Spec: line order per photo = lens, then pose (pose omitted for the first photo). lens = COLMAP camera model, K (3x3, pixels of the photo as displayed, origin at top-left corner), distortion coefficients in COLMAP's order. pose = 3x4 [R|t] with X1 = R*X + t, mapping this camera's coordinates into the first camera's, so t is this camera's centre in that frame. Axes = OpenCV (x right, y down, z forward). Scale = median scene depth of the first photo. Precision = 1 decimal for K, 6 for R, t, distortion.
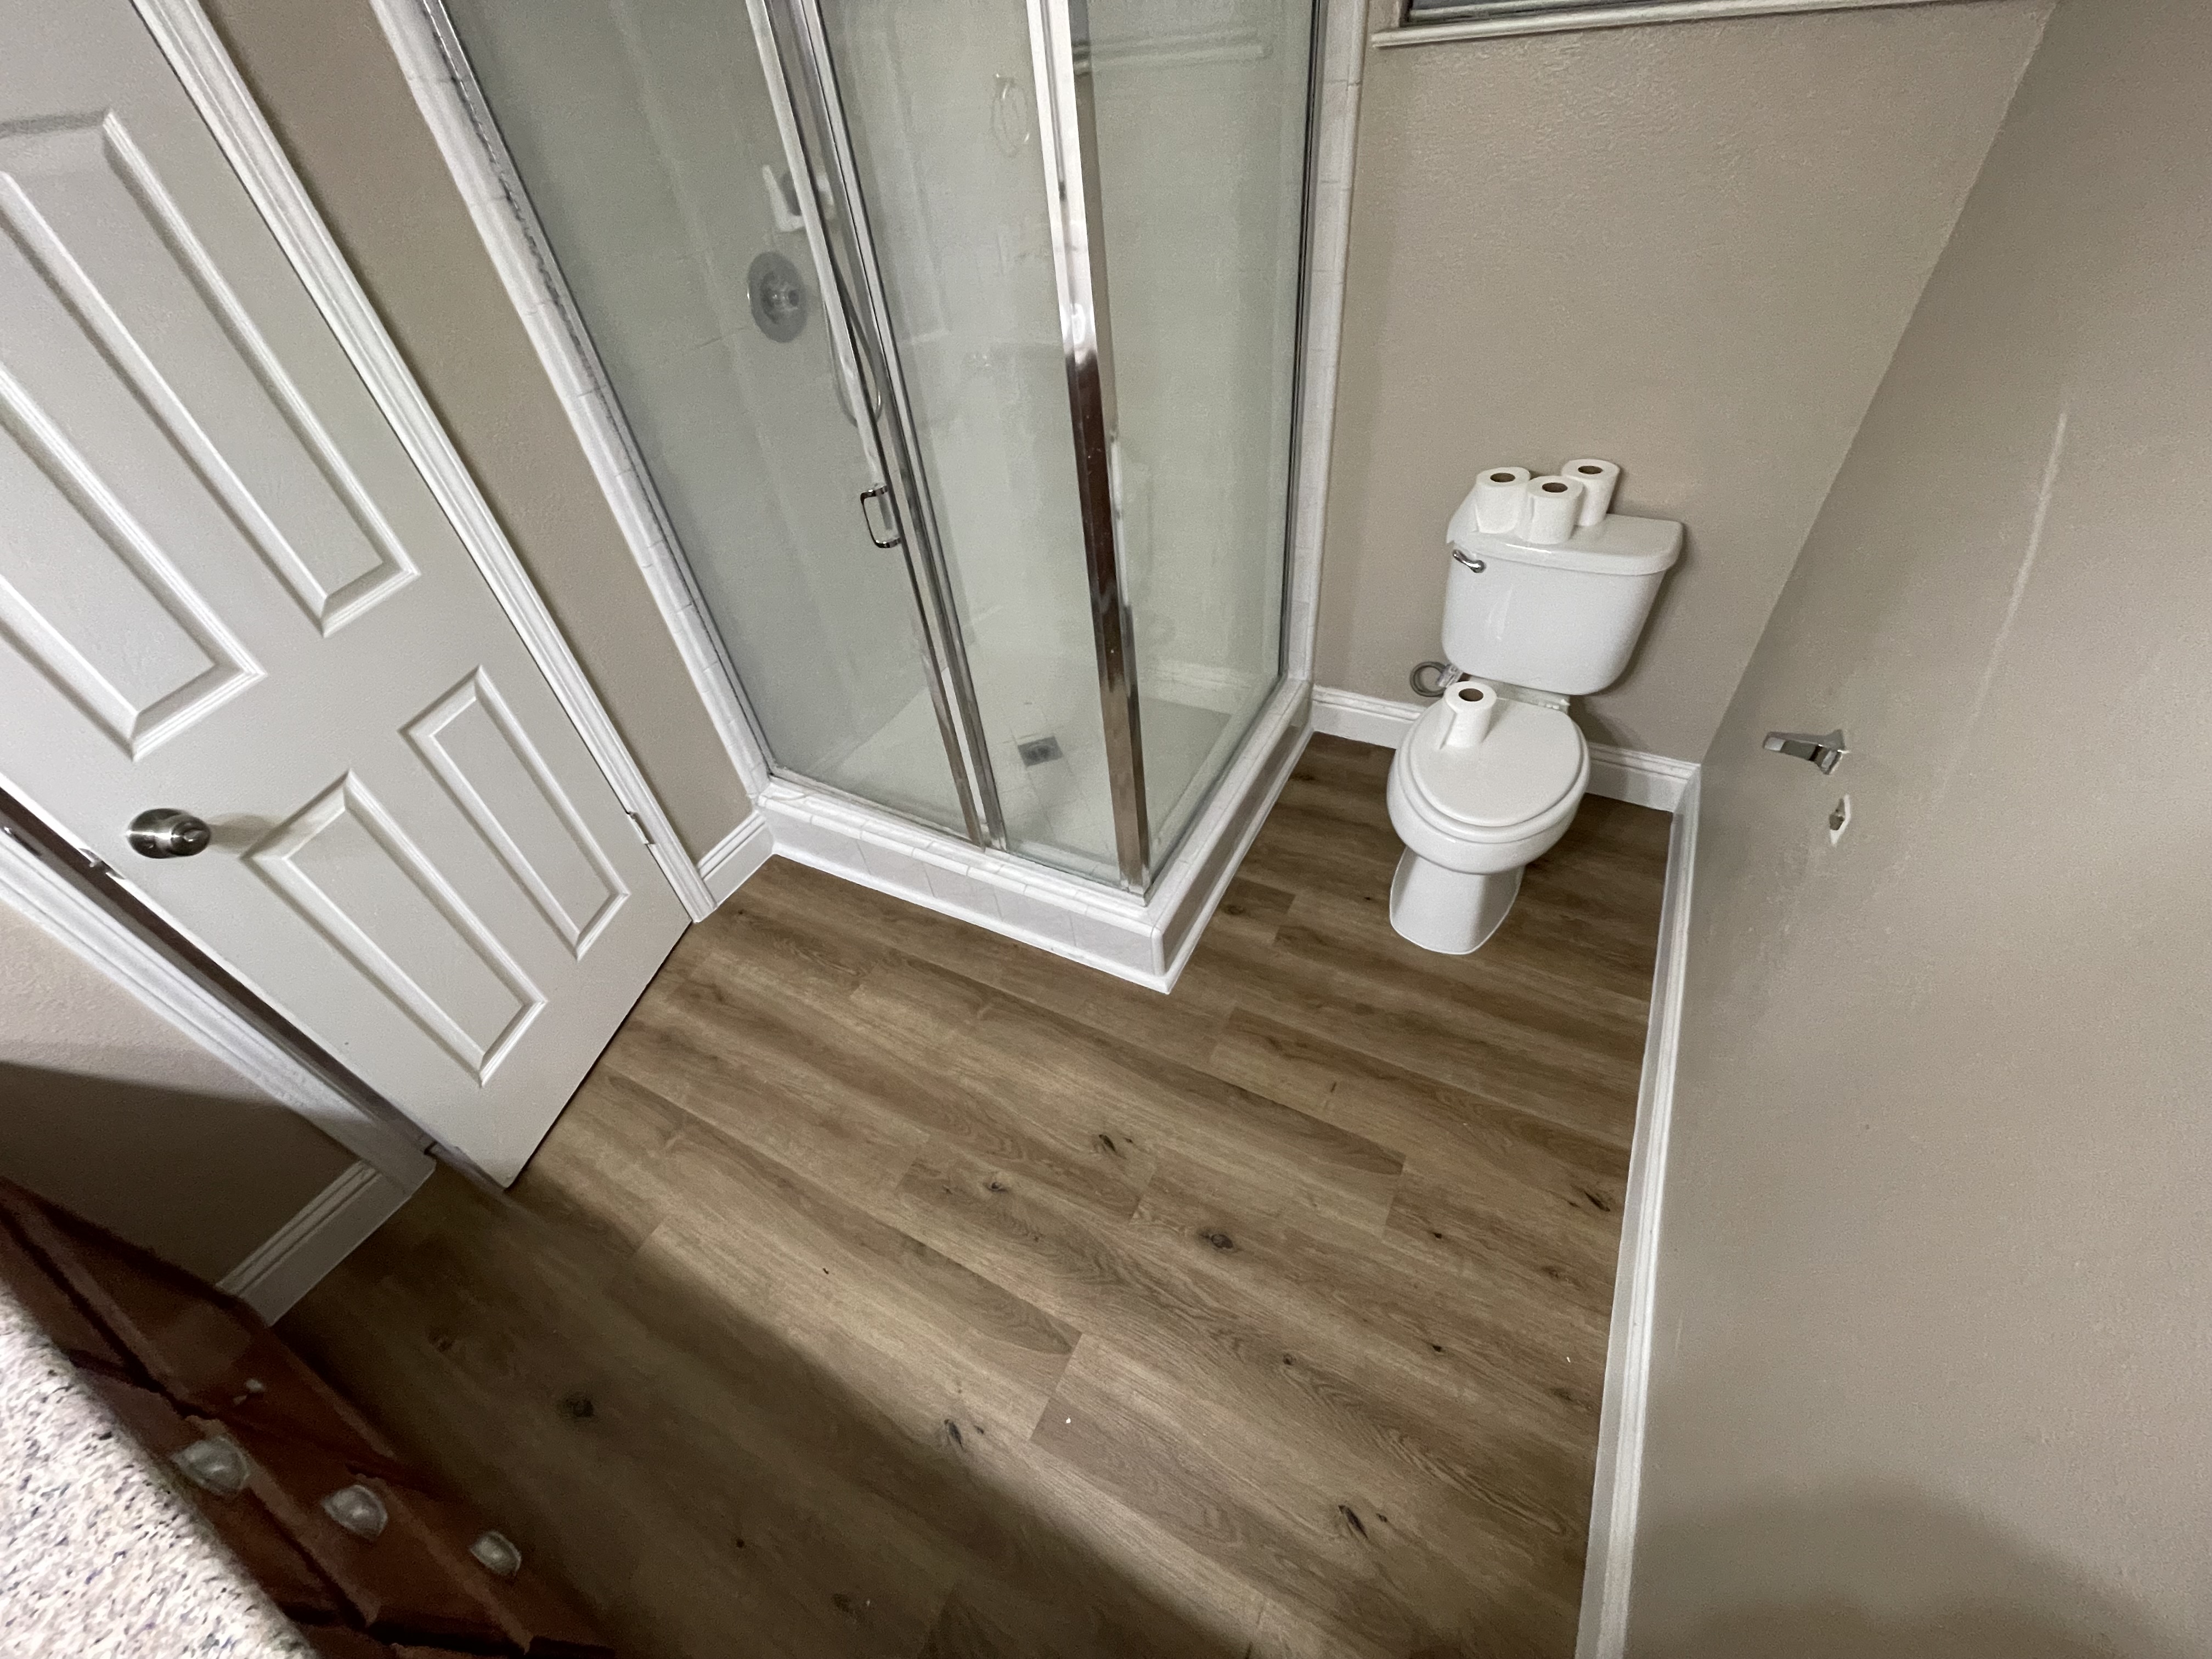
lens RADIAL K [[886.3, 0, 1095.9], [0, 886.3, 821.4], [0, 0, 1]] dist [0.001586, 0.000101]
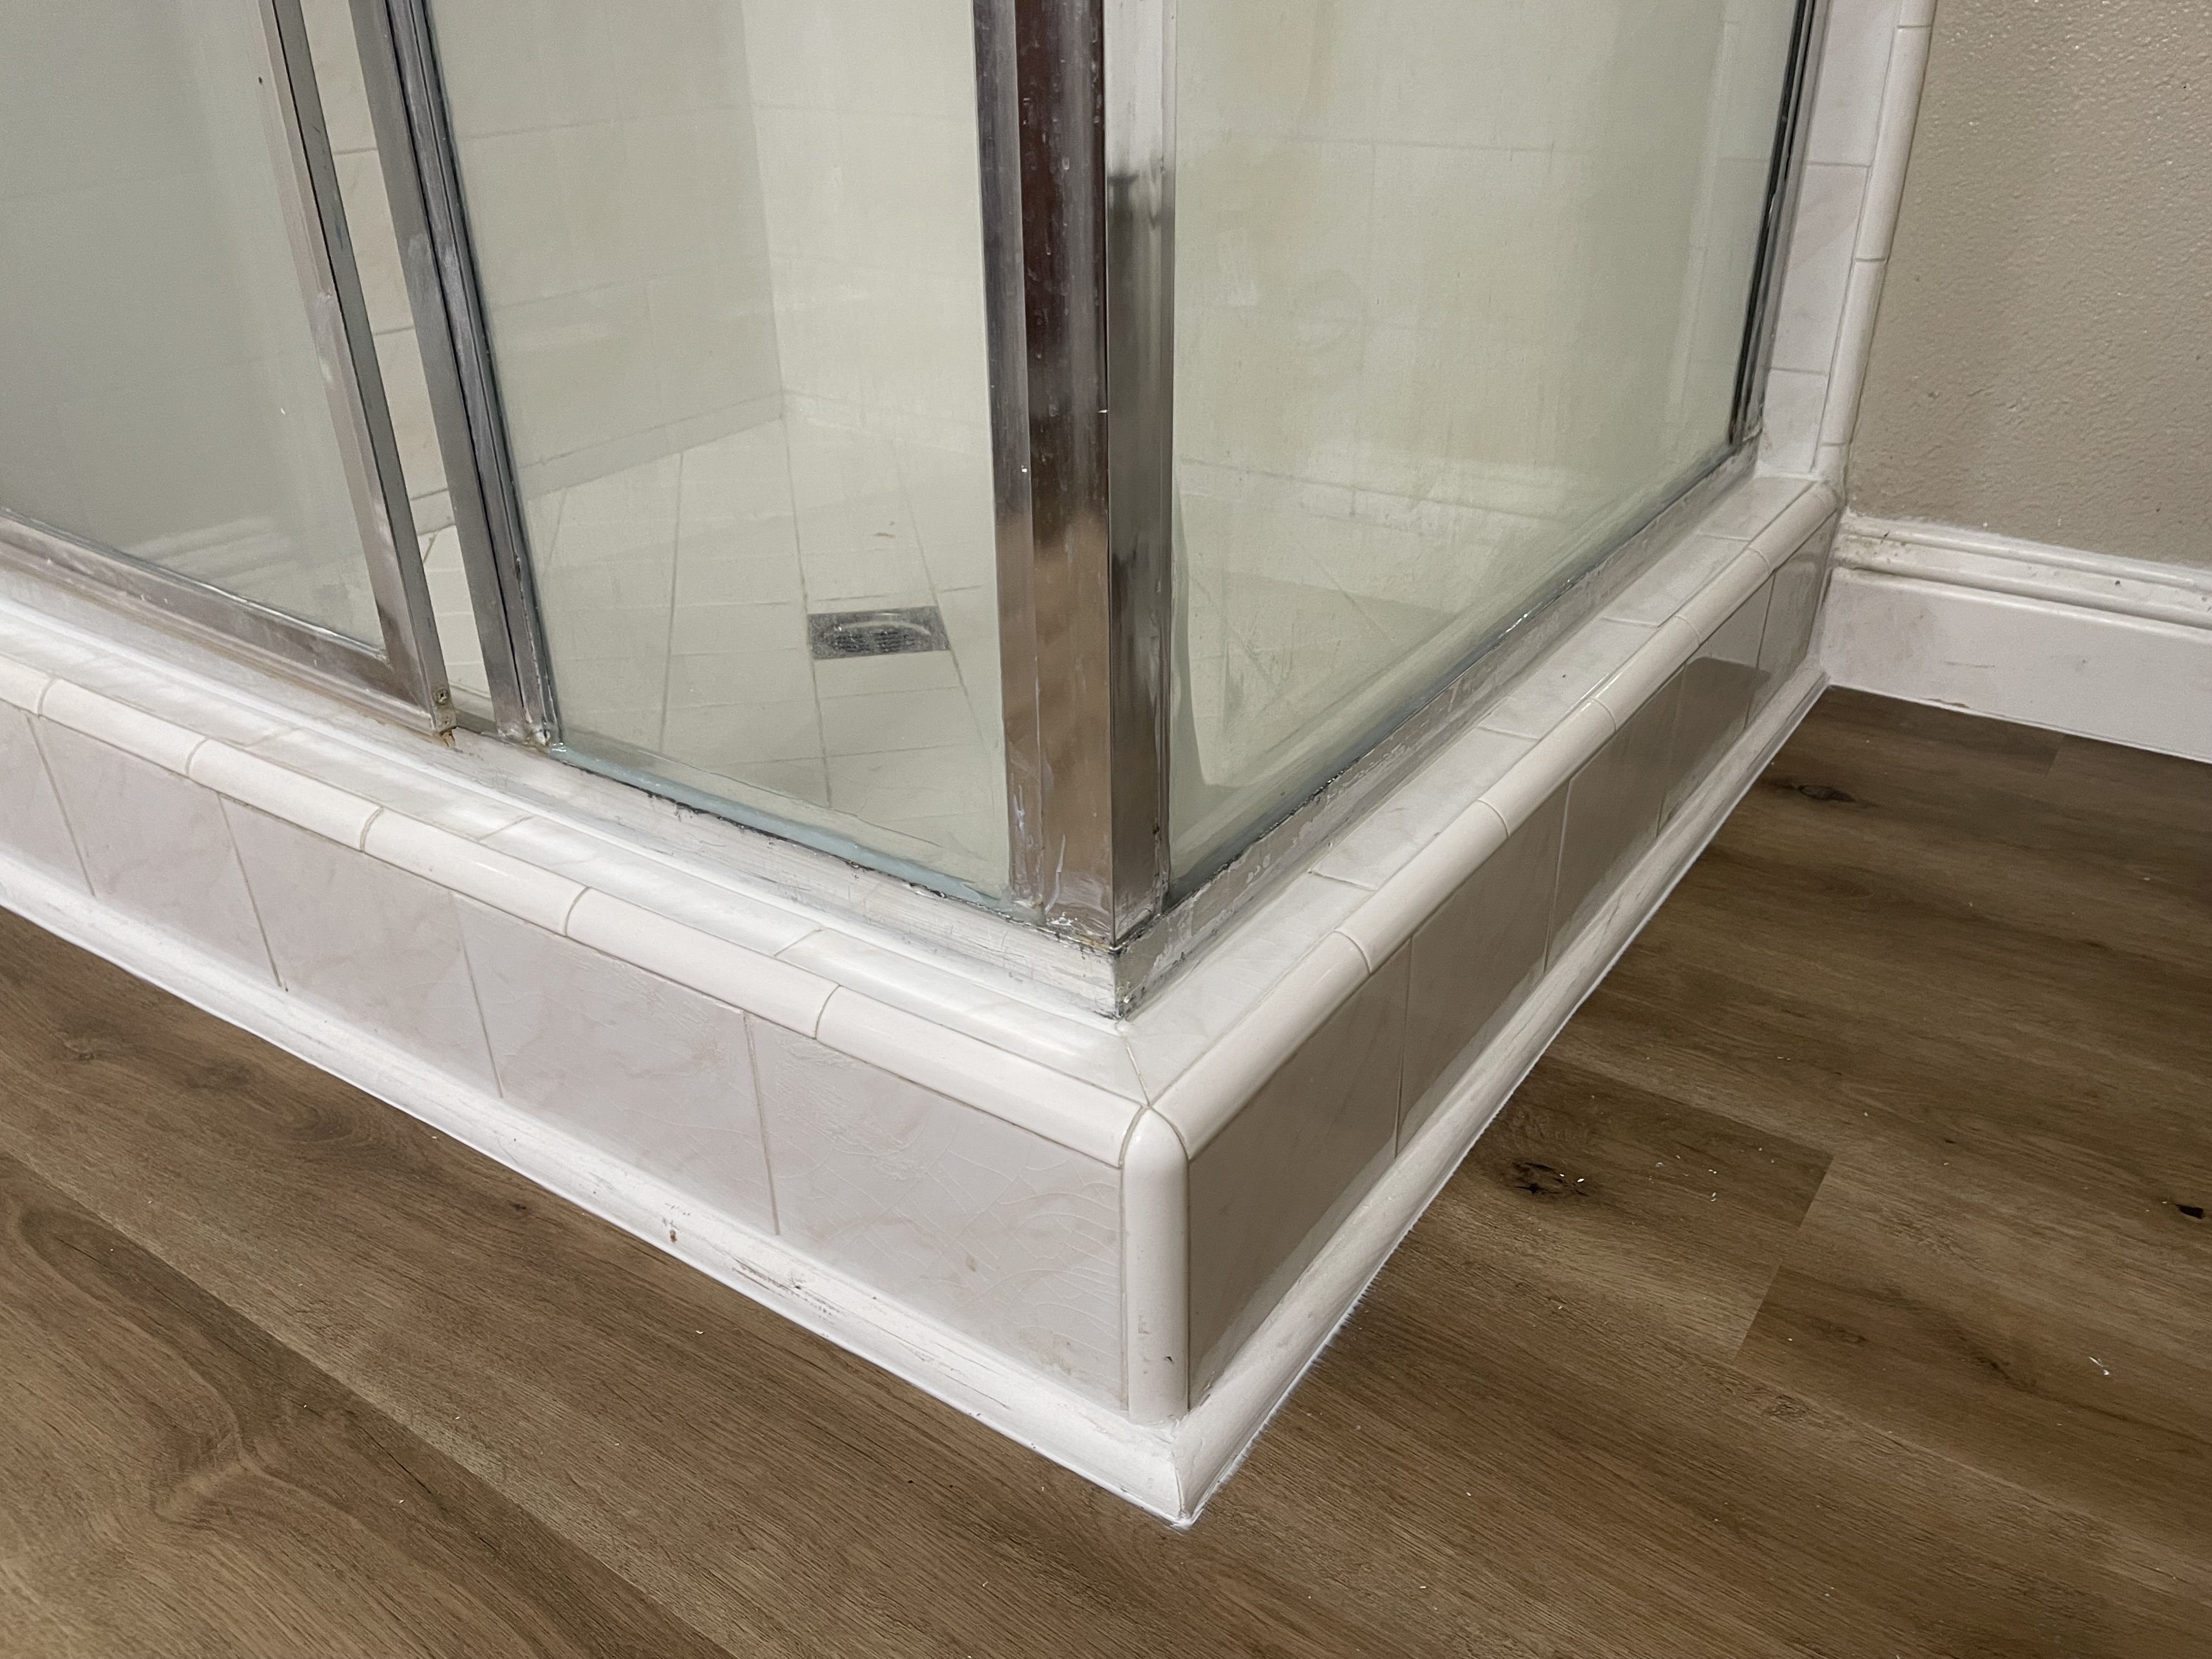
lens RADIAL K [[1706.4, 0, 1096.4], [0, 1706.4, 821.8], [0, 0, 1]] dist [0.041679, -0.043000]
pose [[0.990415, 0.124284, -0.060271, 0.063246], [-0.135630, 0.957638, -0.254034, 0.139462], [0.026145, 0.259773, 0.965316, 0.580764]]
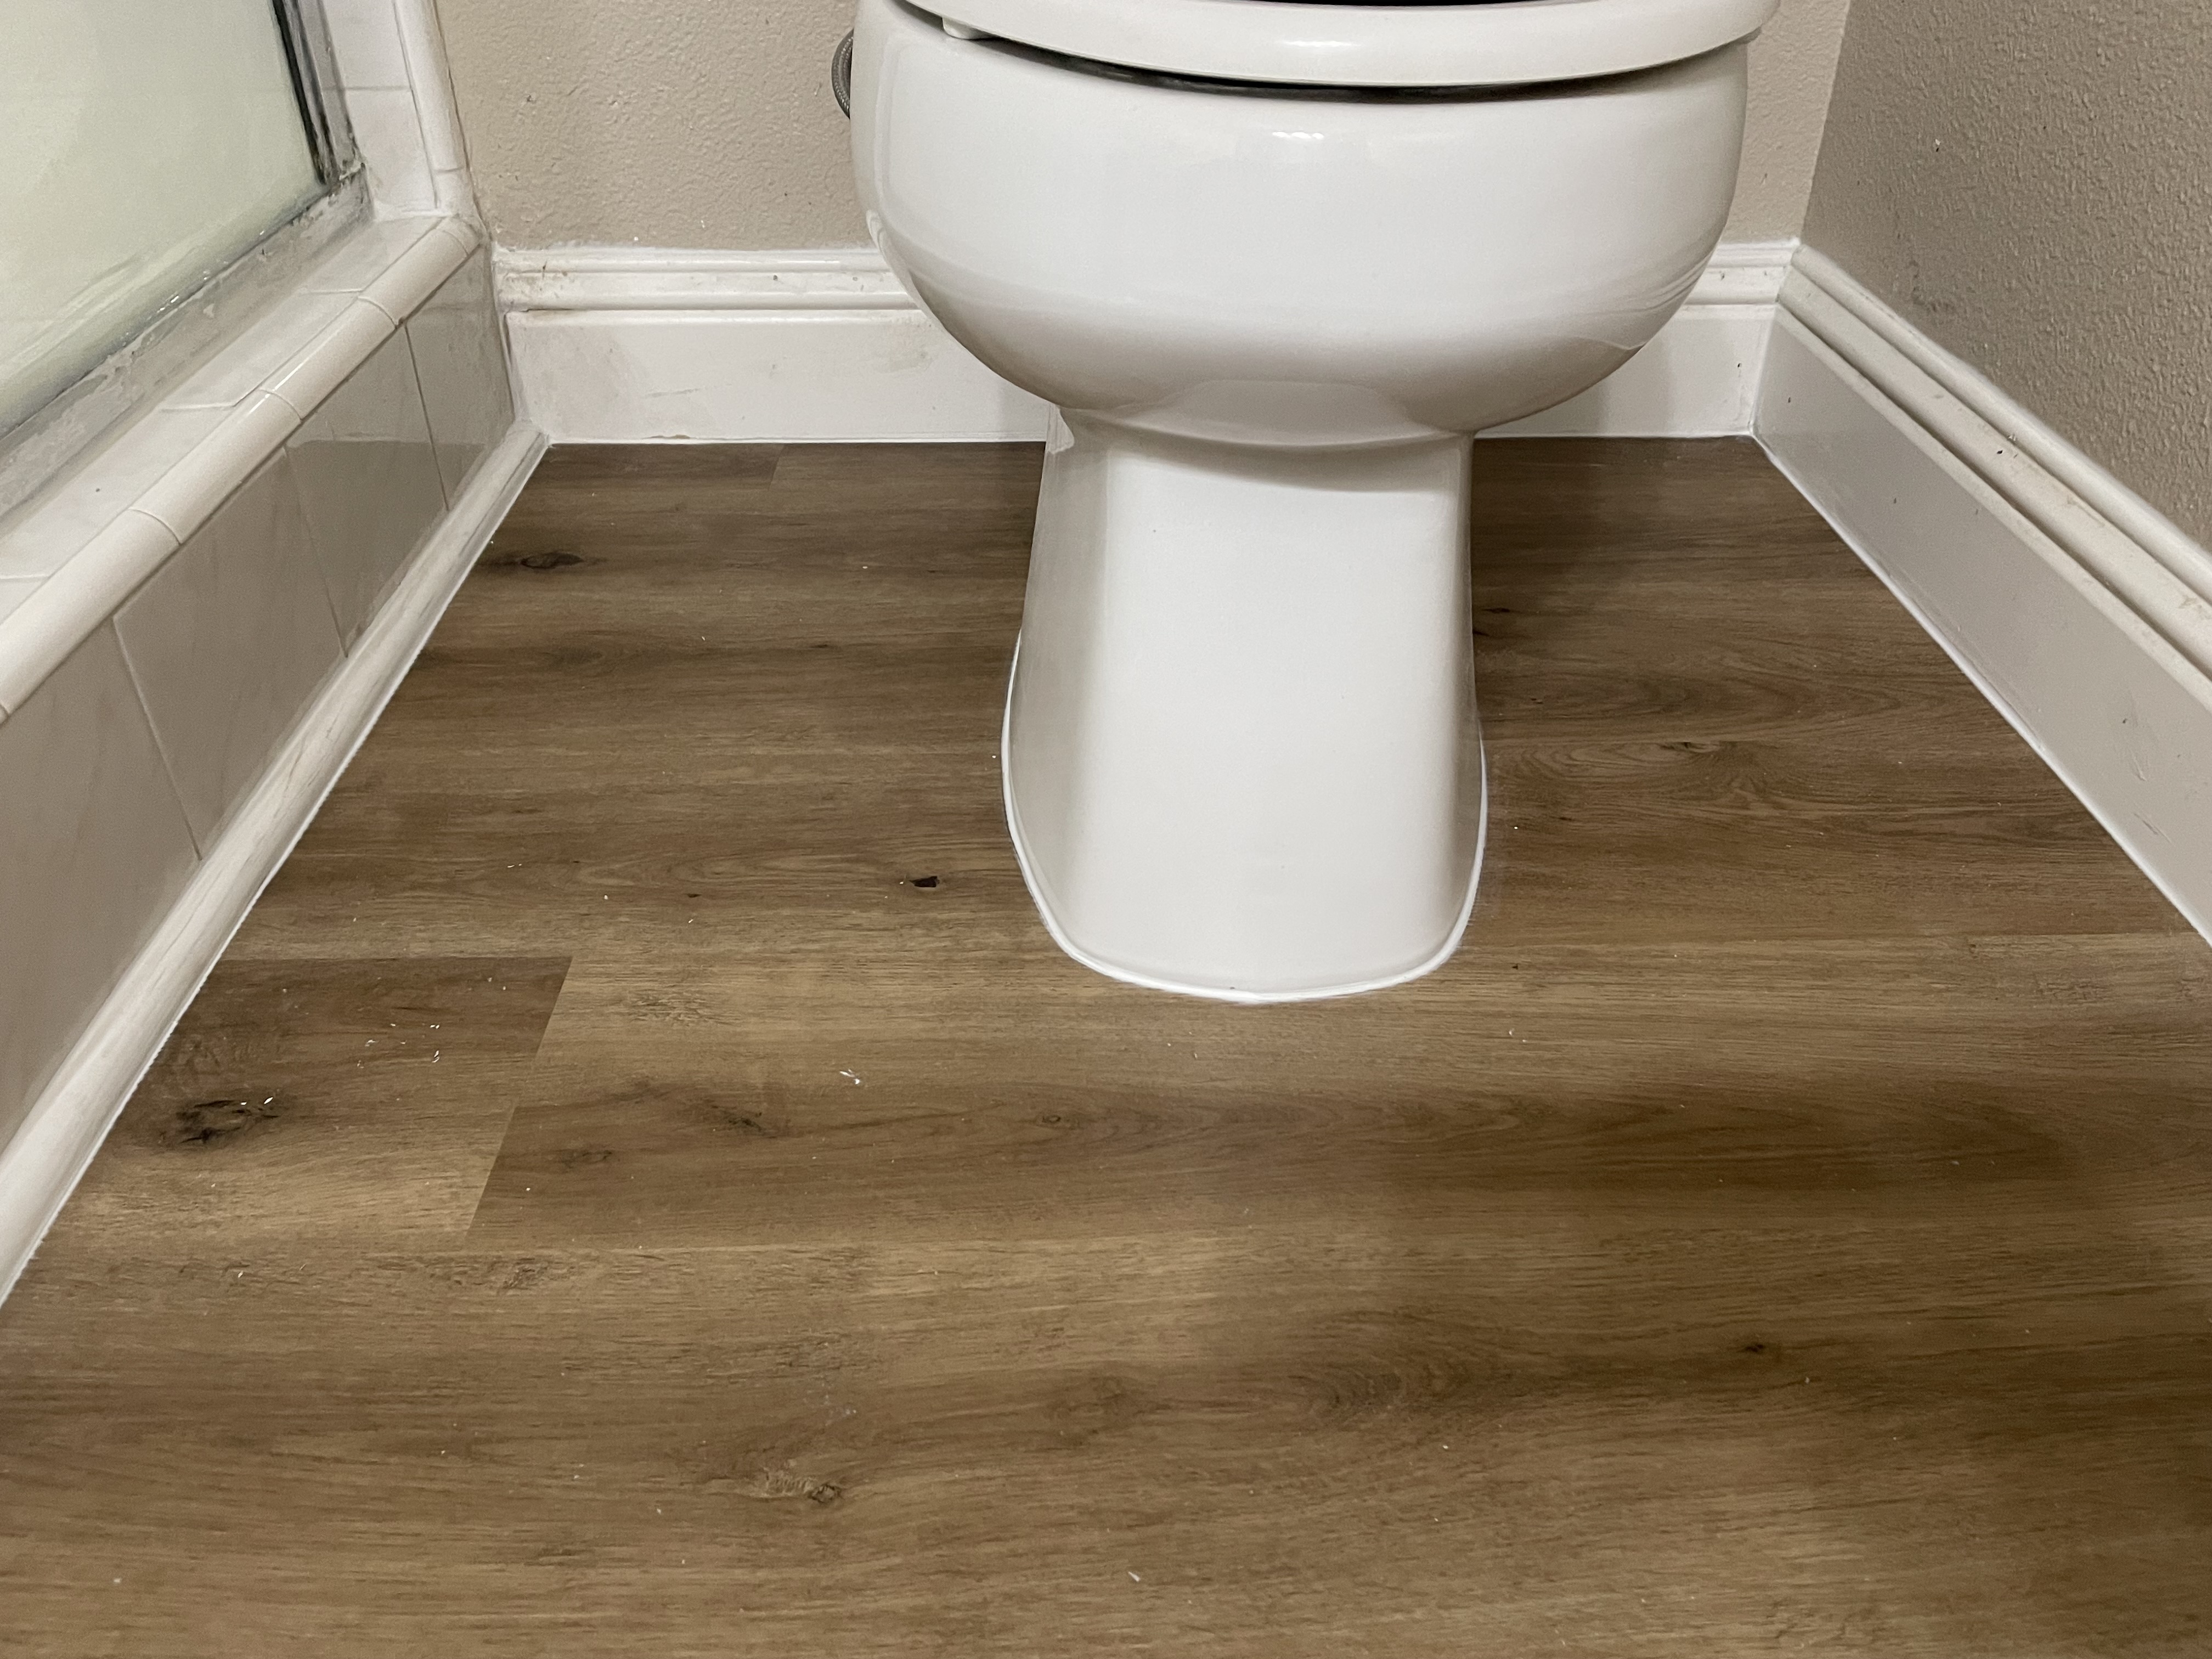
lens RADIAL K [[1706.4, 0, 1099.6], [0, 1706.4, 823.1], [0, 0, 1]] dist [0.041679, -0.043000]
pose [[0.865754, -0.195219, 0.460825, 0.163408], [0.278143, 0.953170, -0.118757, 0.134260], [-0.416061, 0.230990, 0.879509, 0.635656]]
